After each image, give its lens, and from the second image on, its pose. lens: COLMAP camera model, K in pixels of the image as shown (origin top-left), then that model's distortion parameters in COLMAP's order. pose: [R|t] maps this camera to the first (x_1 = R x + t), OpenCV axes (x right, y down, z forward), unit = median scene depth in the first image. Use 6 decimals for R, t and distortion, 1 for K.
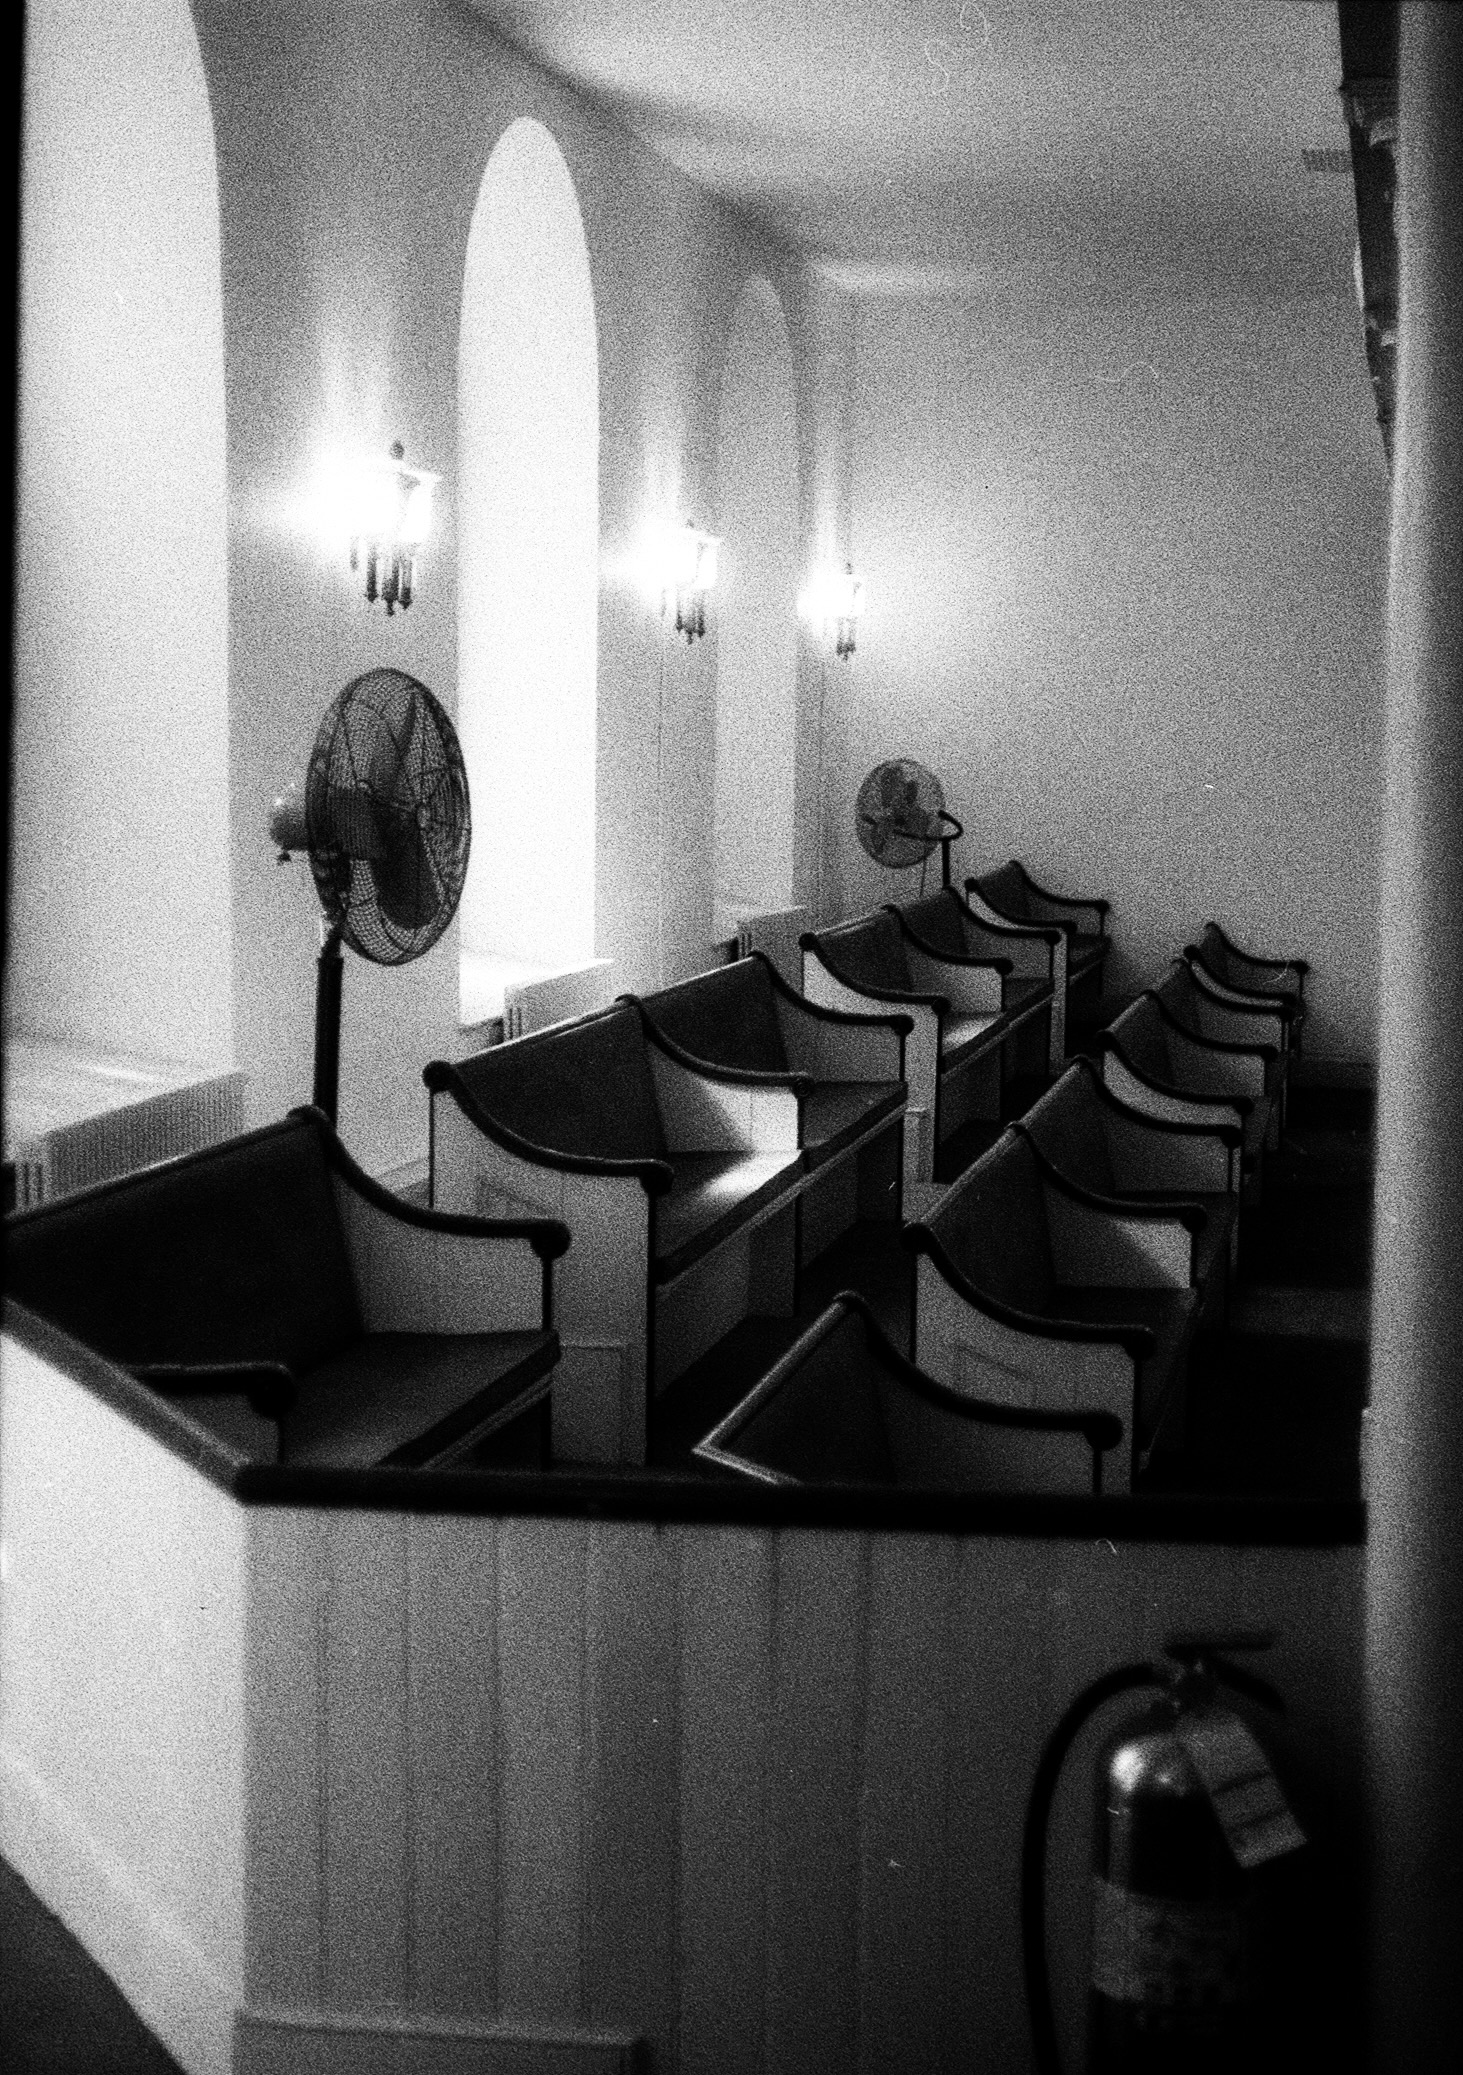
lens RADIAL K [[4512.3, 0, 731.5], [0, 4512.3, 1037.5], [0, 0, 1]] dist [-0.526163, -0.143585]
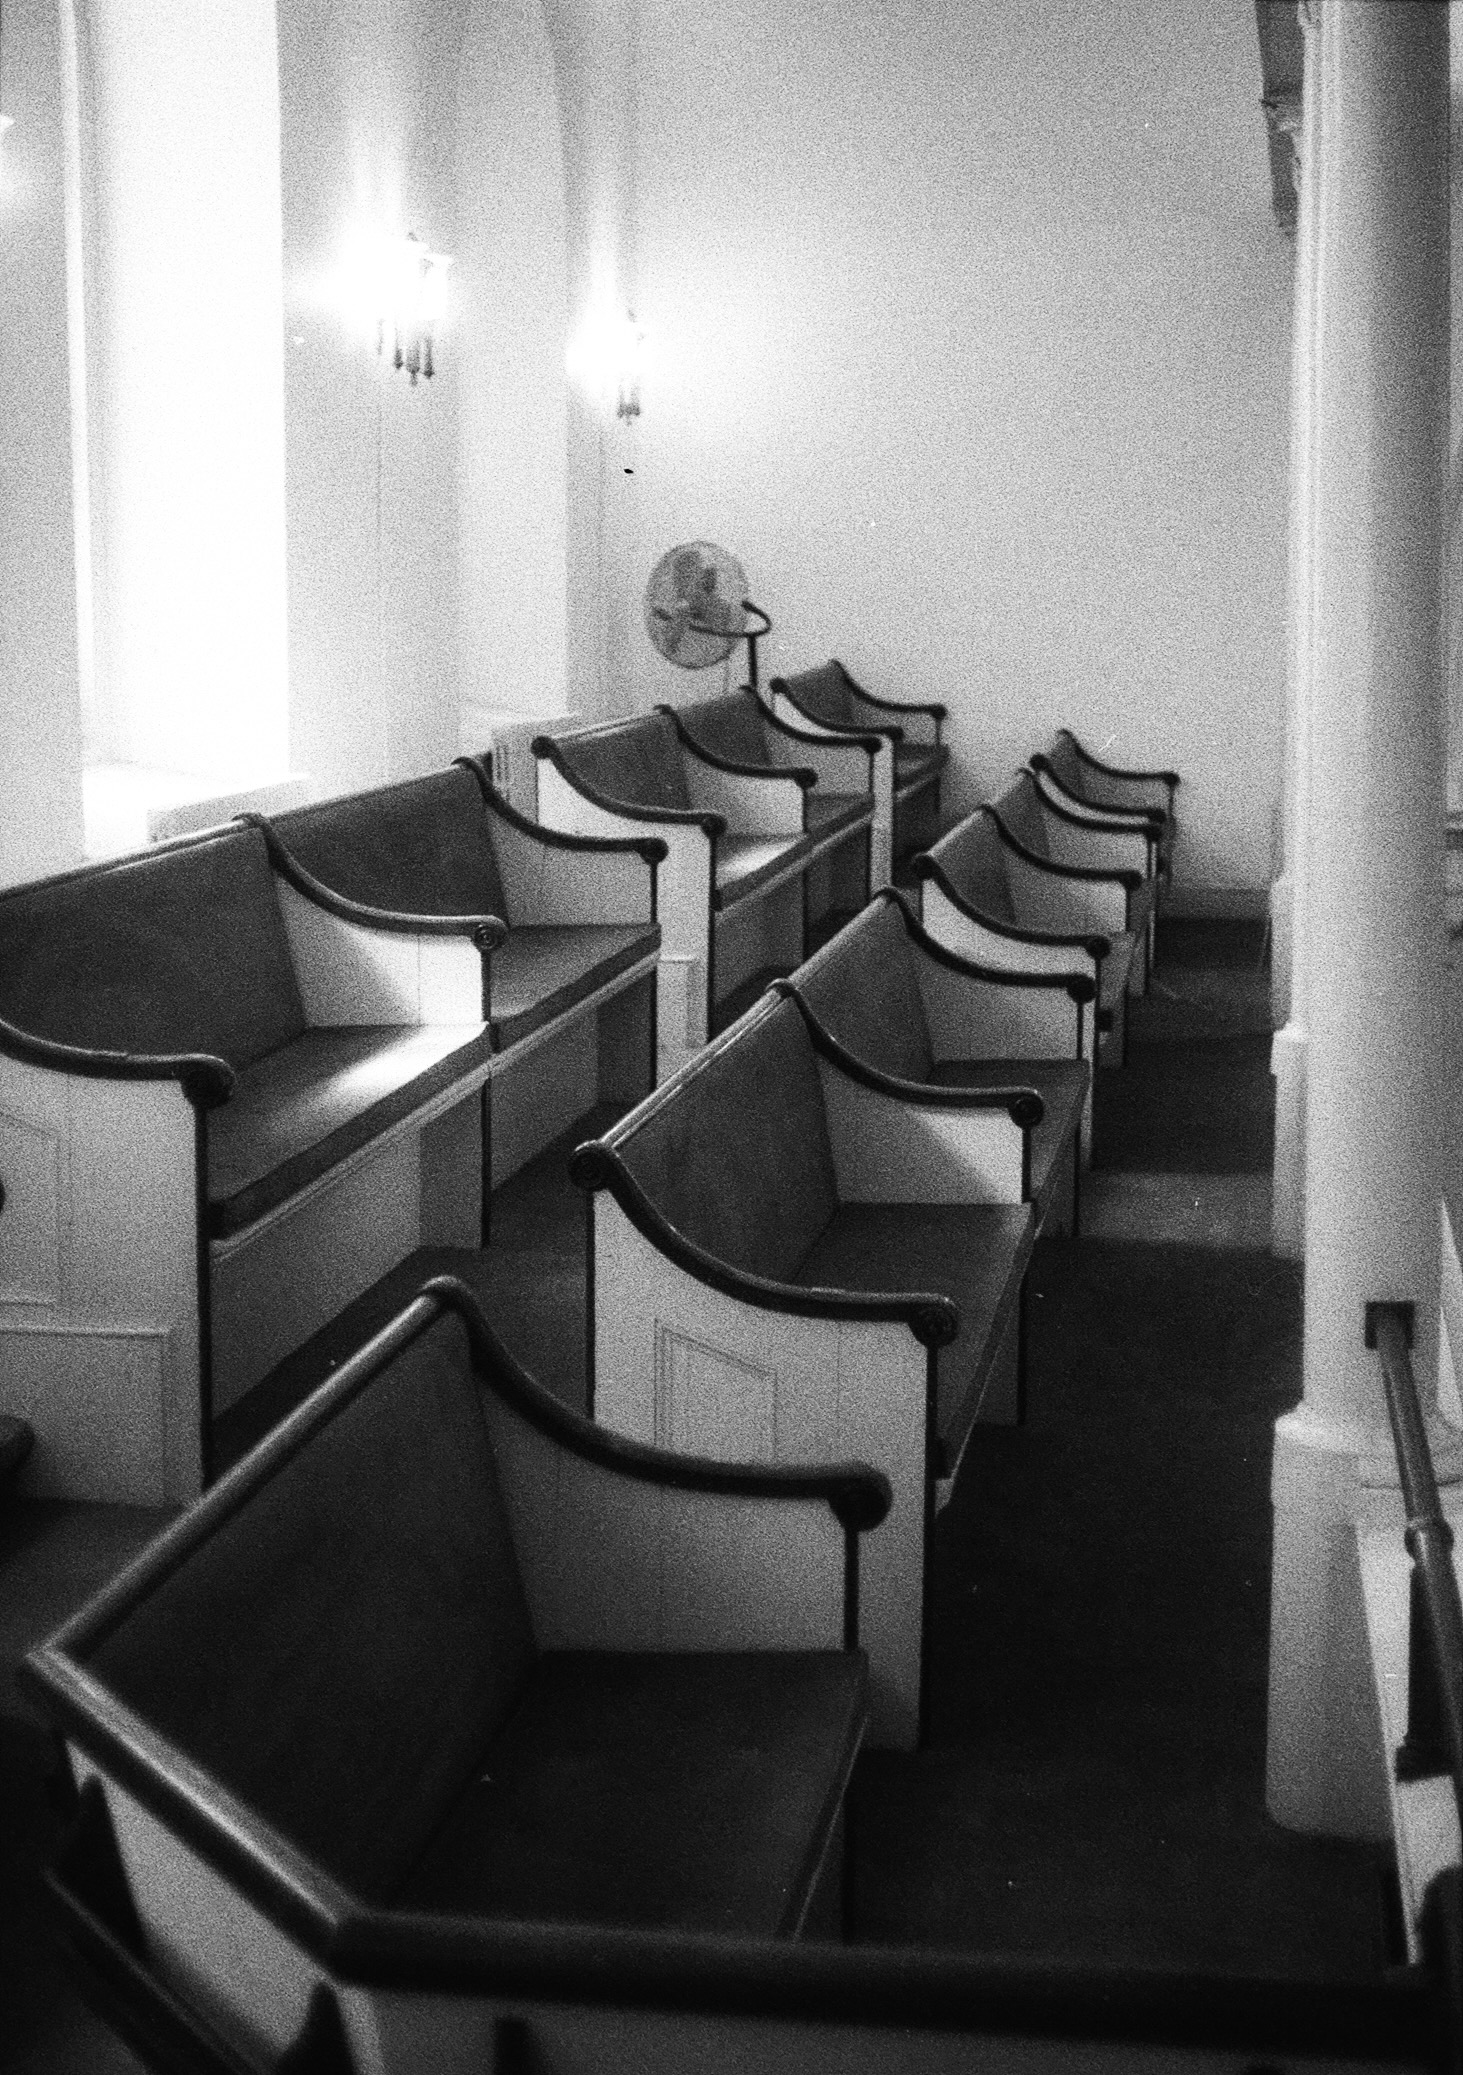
lens RADIAL K [[3087.0, 0, 730.5], [0, 3087.0, 938.6], [0, 0, 1]] dist [0.032871, -0.100572]
pose [[0.999834, -0.010669, -0.014760, 0.055717], [0.011031, 0.999634, 0.024682, -0.000603], [0.014492, -0.024841, 0.999586, 0.439260]]
